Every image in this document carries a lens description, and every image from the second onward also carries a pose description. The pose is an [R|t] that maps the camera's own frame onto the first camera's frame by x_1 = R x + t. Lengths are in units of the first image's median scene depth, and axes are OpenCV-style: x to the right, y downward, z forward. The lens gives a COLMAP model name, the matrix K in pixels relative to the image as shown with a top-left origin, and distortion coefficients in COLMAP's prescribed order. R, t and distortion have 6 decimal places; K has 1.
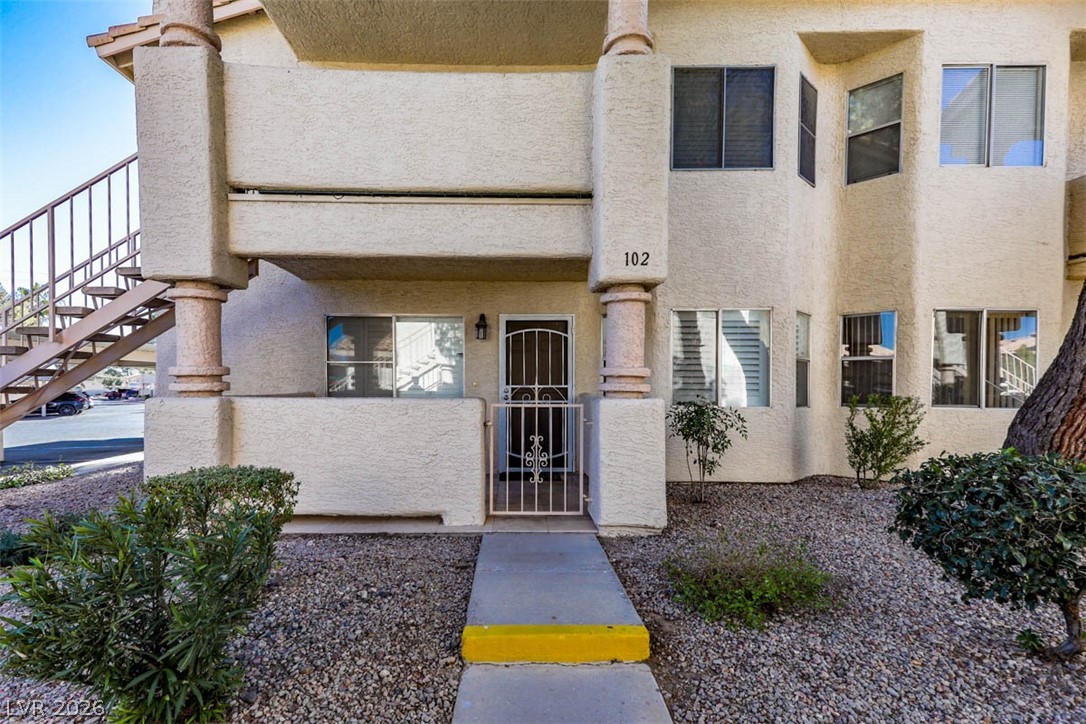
lens RADIAL K [[517.1, 0, 538.5], [0, 517.1, 383.4], [0, 0, 1]] dist [0.002178, 0.000479]
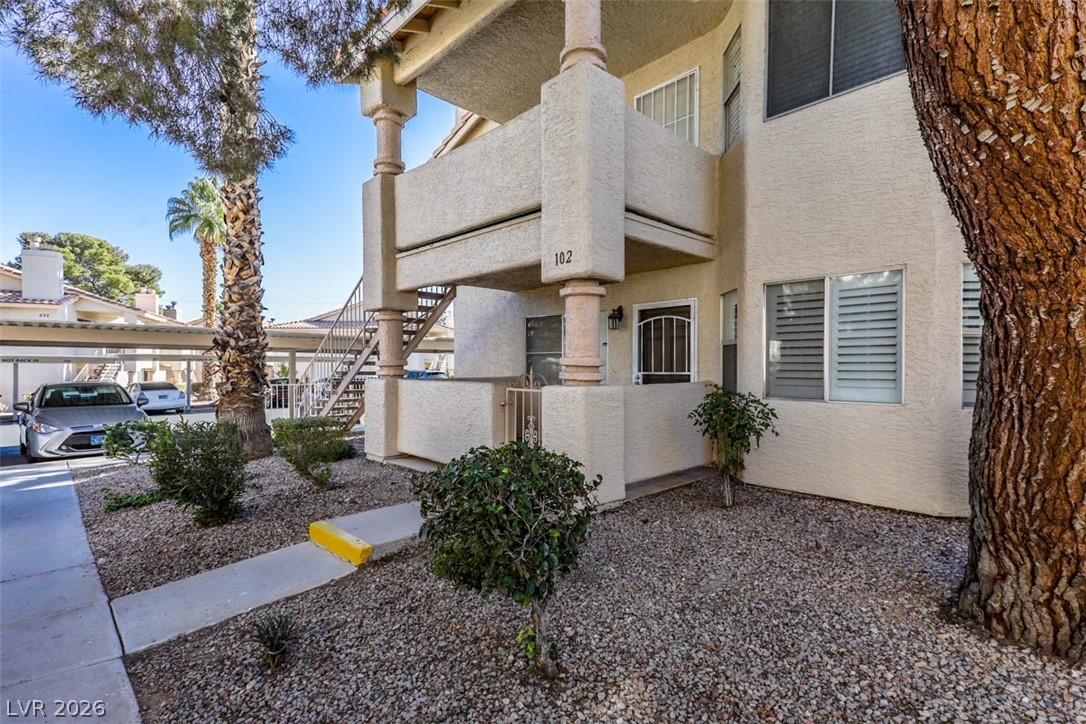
lens RADIAL K [[541.5, 0, 542.9], [0, 541.5, 363.2], [0, 0, 1]] dist [-0.017792, 0.000448]
pose [[0.675605, -0.008375, -0.737216, 0.616750], [0.003190, 0.999959, -0.008437, -0.005769], [0.737257, 0.003348, 0.675604, 0.122481]]
